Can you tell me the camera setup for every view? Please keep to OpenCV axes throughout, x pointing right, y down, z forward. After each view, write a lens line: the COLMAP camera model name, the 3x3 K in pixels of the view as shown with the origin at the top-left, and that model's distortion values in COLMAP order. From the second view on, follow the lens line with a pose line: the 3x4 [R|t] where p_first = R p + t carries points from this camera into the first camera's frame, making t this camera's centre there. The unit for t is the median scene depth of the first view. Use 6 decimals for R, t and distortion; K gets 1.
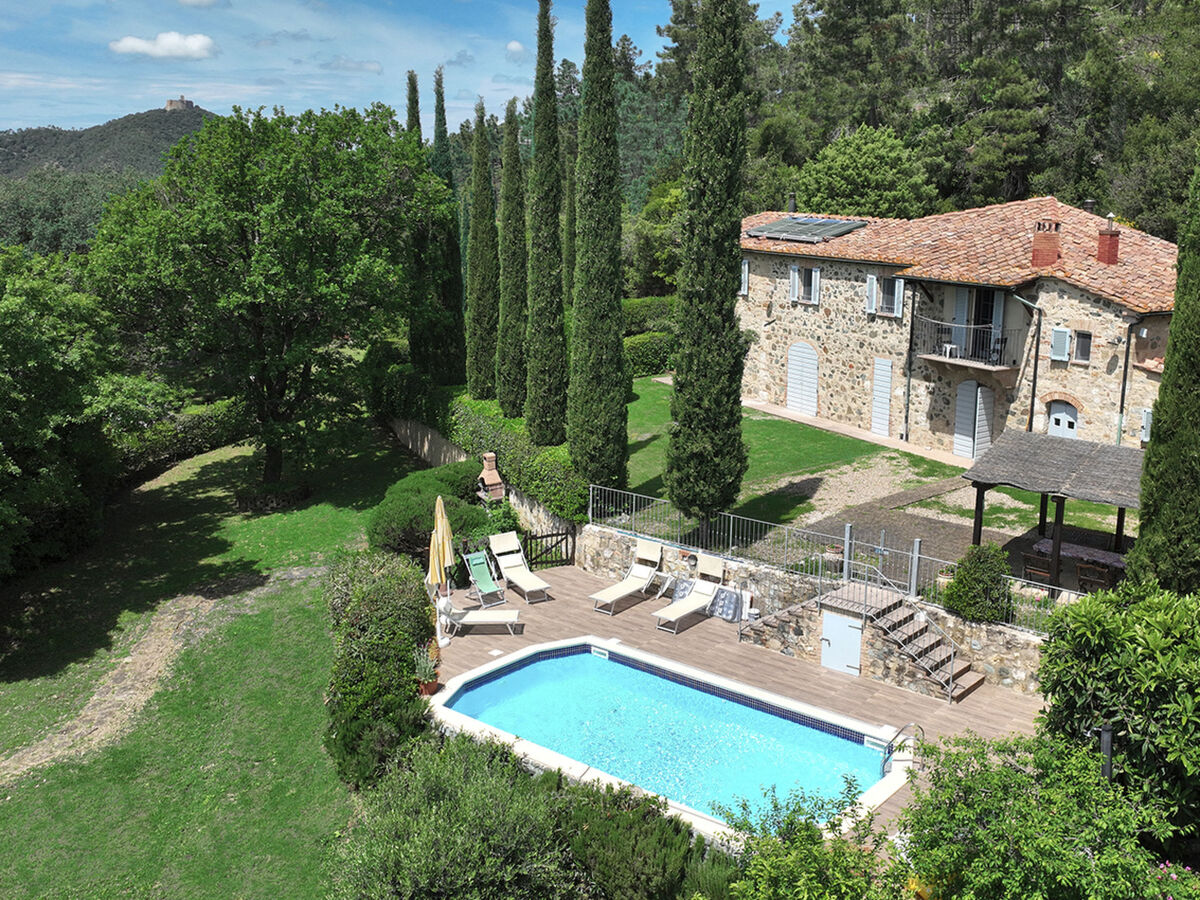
lens RADIAL K [[1125.0, 0, 672.5], [0, 1125.0, 451.8], [0, 0, 1]] dist [0.016197, 0.002328]
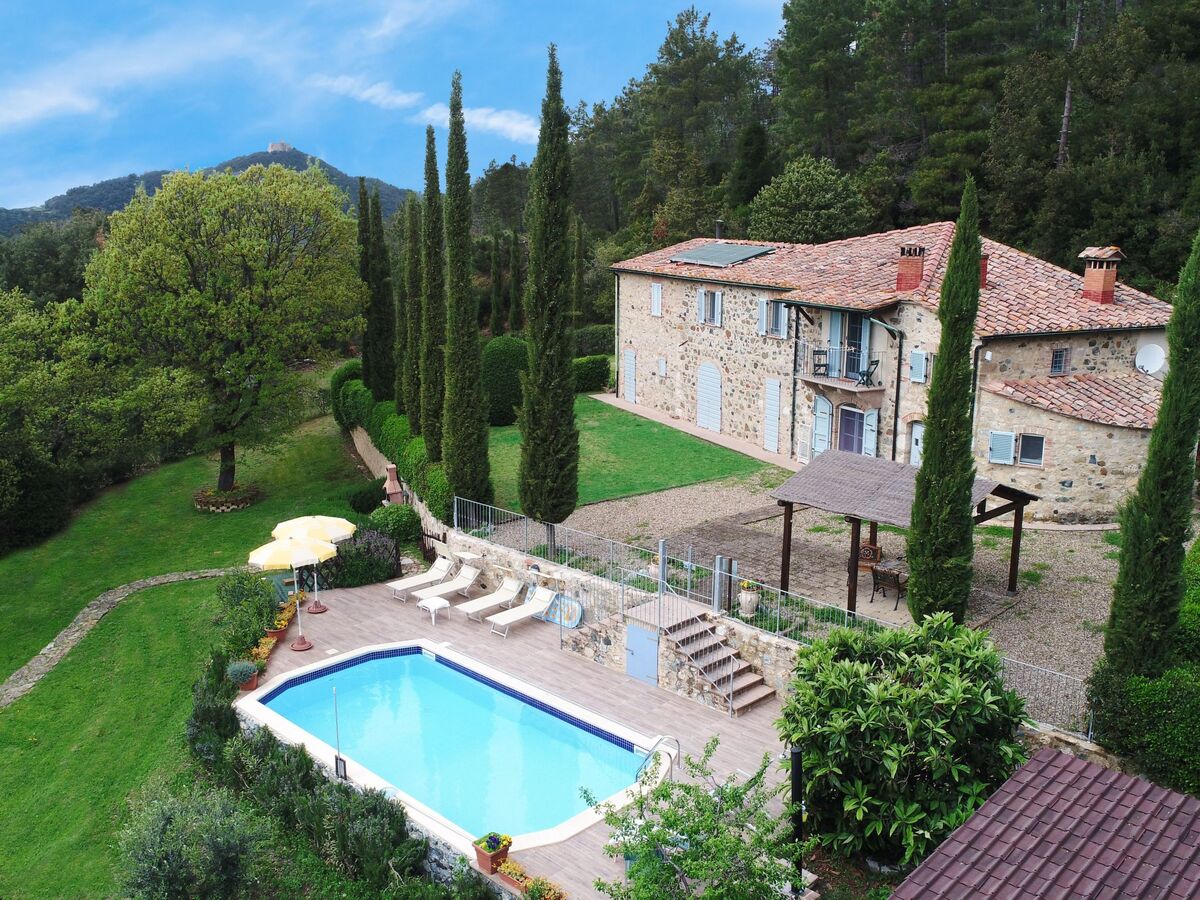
lens RADIAL K [[1033.4, 0, 604.0], [0, 1033.4, 477.5], [0, 0, 1]] dist [-0.002292, -0.012258]
pose [[0.994317, 0.013590, -0.105593, 0.163189], [-0.011722, 0.999764, 0.018297, -0.008401], [0.105816, -0.016955, 0.994241, 0.034083]]
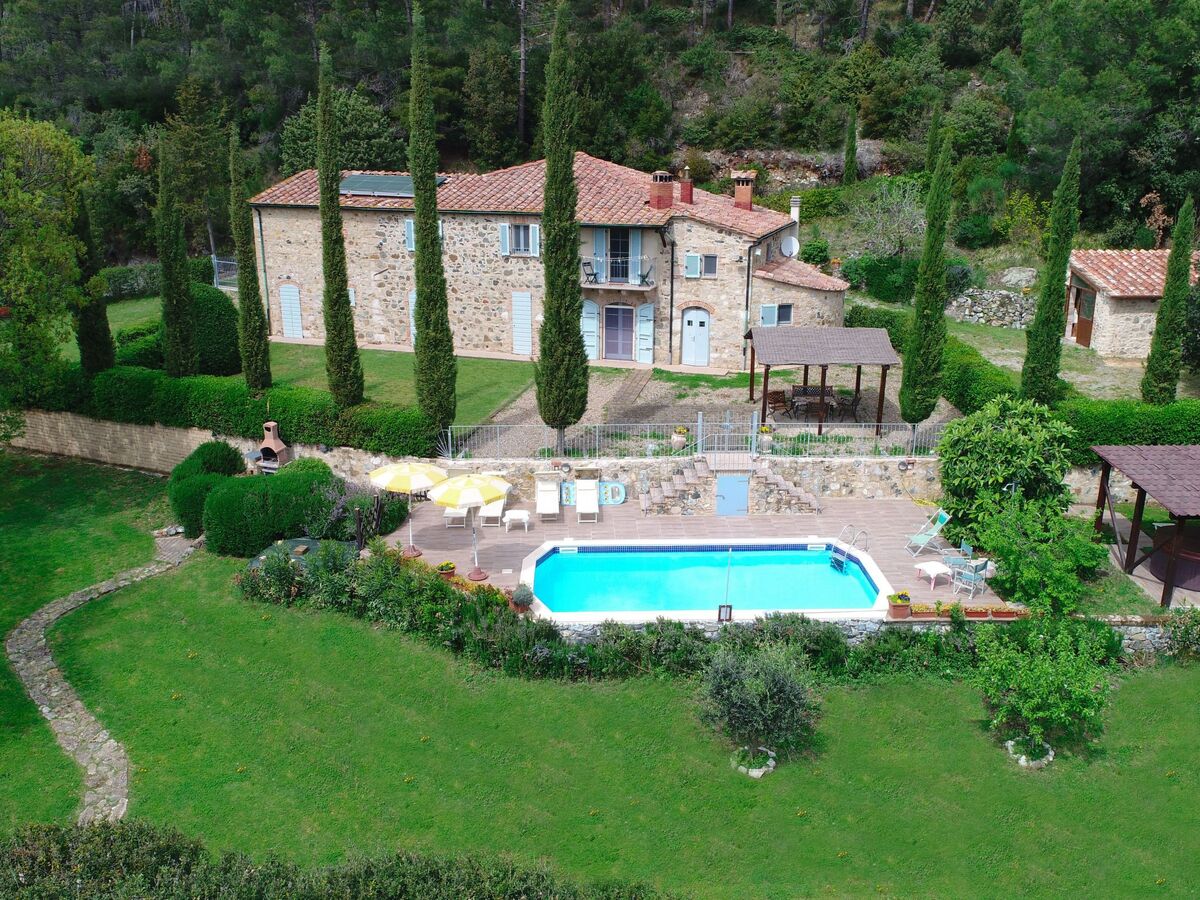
lens RADIAL K [[1024.9, 0, 583.1], [0, 1024.9, 476.4], [0, 0, 1]] dist [0.000385, -0.005284]
pose [[0.782939, -0.212485, 0.584686, -0.555014], [0.152820, 0.976753, 0.150332, -0.053884], [-0.603037, -0.028349, 0.797209, 0.079245]]
